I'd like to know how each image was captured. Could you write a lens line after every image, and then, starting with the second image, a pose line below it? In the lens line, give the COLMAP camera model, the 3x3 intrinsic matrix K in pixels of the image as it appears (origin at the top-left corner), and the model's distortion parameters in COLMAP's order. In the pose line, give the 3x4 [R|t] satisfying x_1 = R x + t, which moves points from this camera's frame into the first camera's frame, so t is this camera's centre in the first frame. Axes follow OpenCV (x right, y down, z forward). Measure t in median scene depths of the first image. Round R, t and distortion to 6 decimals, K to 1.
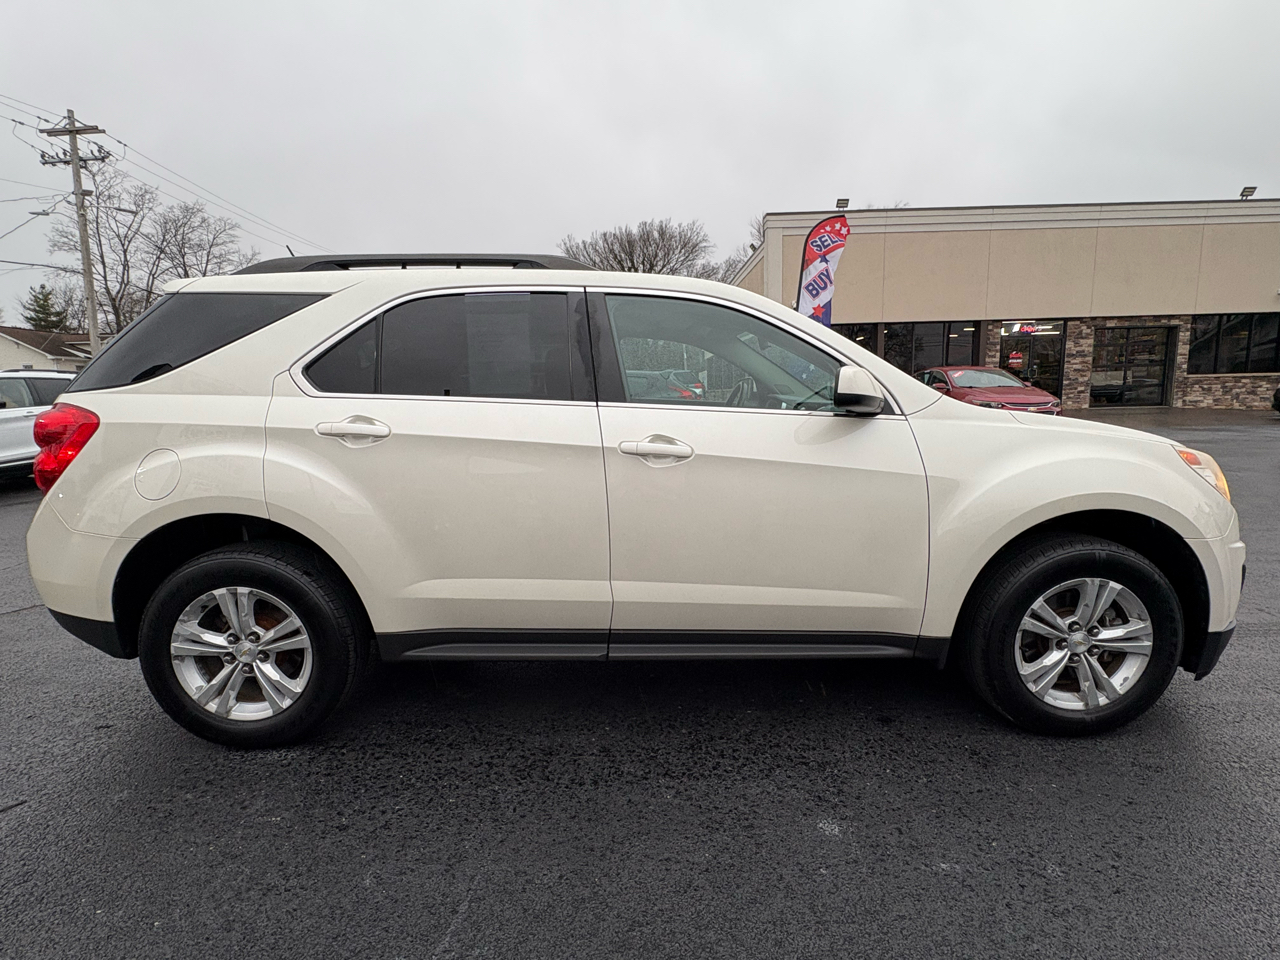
lens RADIAL K [[611.5, 0, 650.2], [0, 611.5, 496.0], [0, 0, 1]] dist [0.003766, 0.002653]
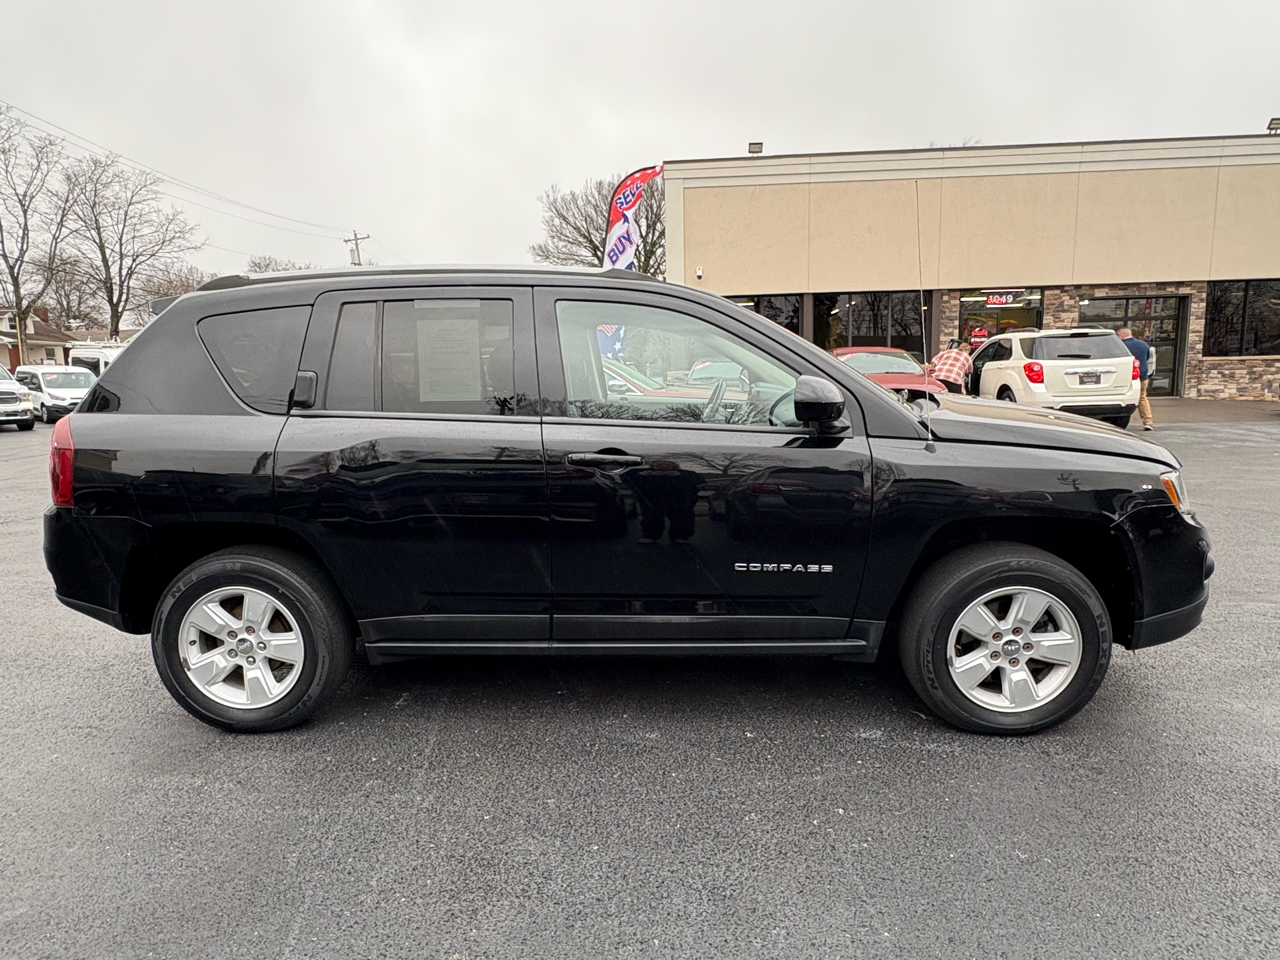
lens RADIAL K [[758.1, 0, 638.5], [0, 758.1, 490.9], [0, 0, 1]] dist [0.002448, 0.006708]
pose [[0.997590, 0.013633, -0.068030, 0.225589], [-0.014856, 0.999737, -0.017496, 0.000789], [0.067773, 0.018464, 0.997530, -0.013483]]
